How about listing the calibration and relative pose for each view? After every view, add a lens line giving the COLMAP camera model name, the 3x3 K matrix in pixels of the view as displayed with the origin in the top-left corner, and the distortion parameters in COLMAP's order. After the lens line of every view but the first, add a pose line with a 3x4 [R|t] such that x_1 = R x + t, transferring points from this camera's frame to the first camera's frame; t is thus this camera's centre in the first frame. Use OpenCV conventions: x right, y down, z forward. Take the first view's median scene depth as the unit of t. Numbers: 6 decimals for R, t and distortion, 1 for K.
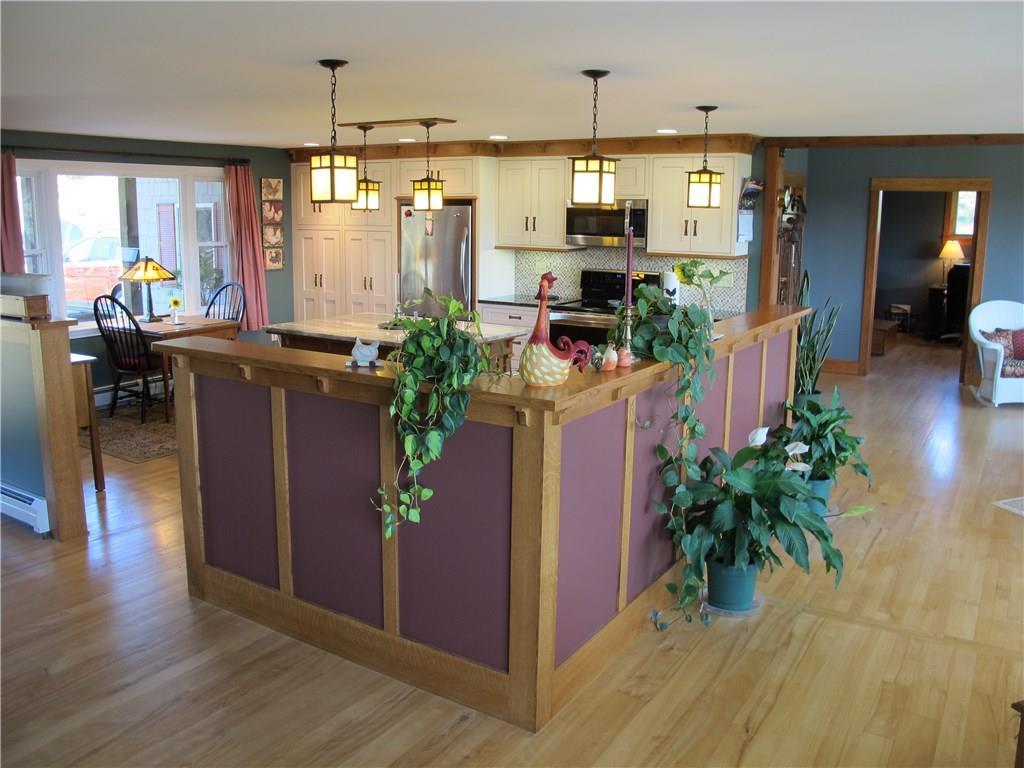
lens RADIAL K [[861.3, 0, 509.2], [0, 861.3, 360.1], [0, 0, 1]] dist [-0.149849, 0.121755]
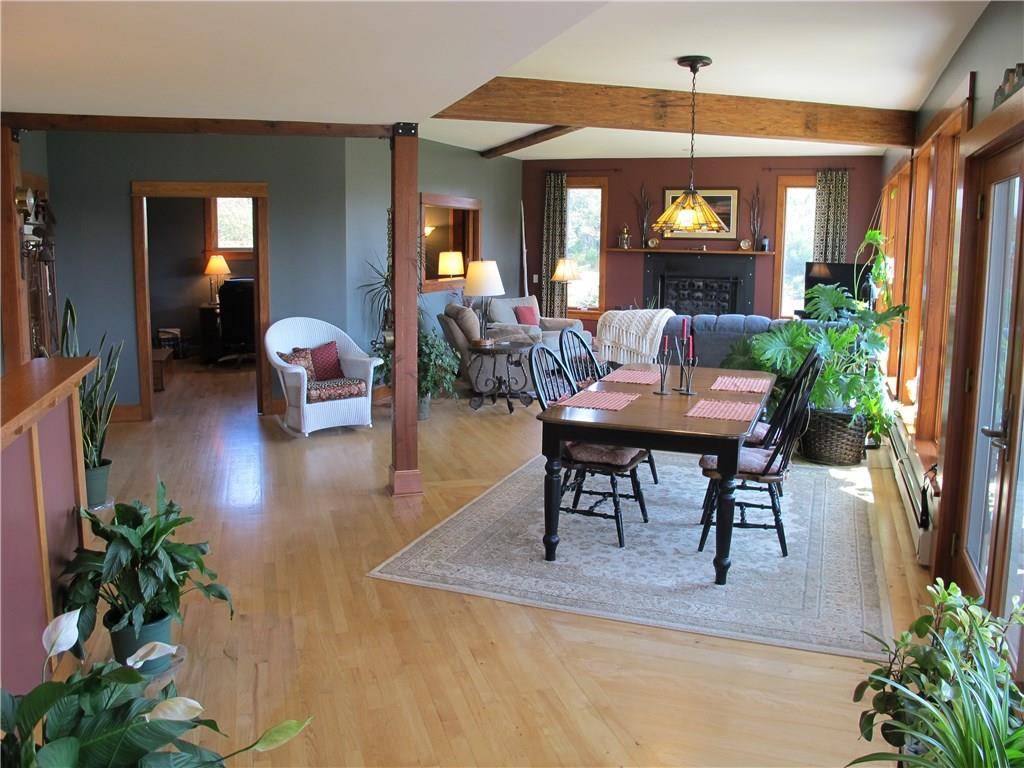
lens RADIAL K [[861.3, 0, 509.2], [0, 861.3, 360.1], [0, 0, 1]] dist [-0.149849, 0.121755]
pose [[0.660598, -0.105230, 0.743328, 0.051984], [0.122871, 0.991931, 0.031228, -0.025052], [-0.740617, 0.070704, 0.668197, 0.201326]]
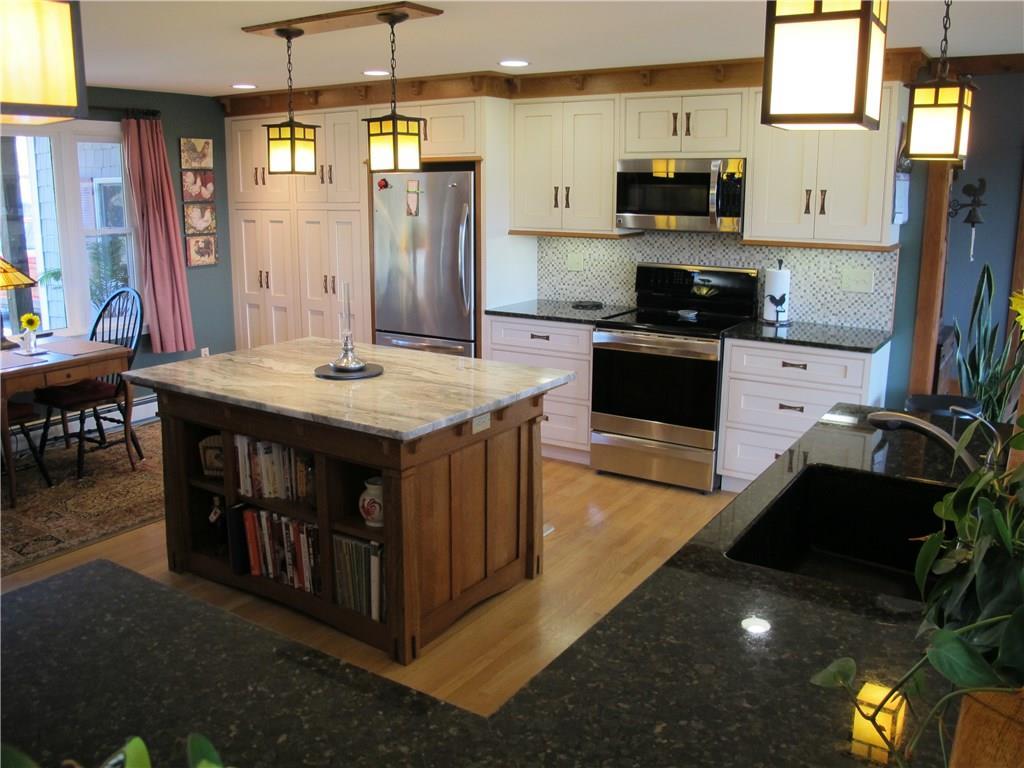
lens RADIAL K [[861.3, 0, 509.2], [0, 861.3, 360.1], [0, 0, 1]] dist [-0.149849, 0.121755]
pose [[0.999926, -0.006216, -0.010492, -0.010029], [0.006465, 0.999695, 0.023839, -0.046676], [0.010341, -0.023905, 0.999661, 0.319805]]
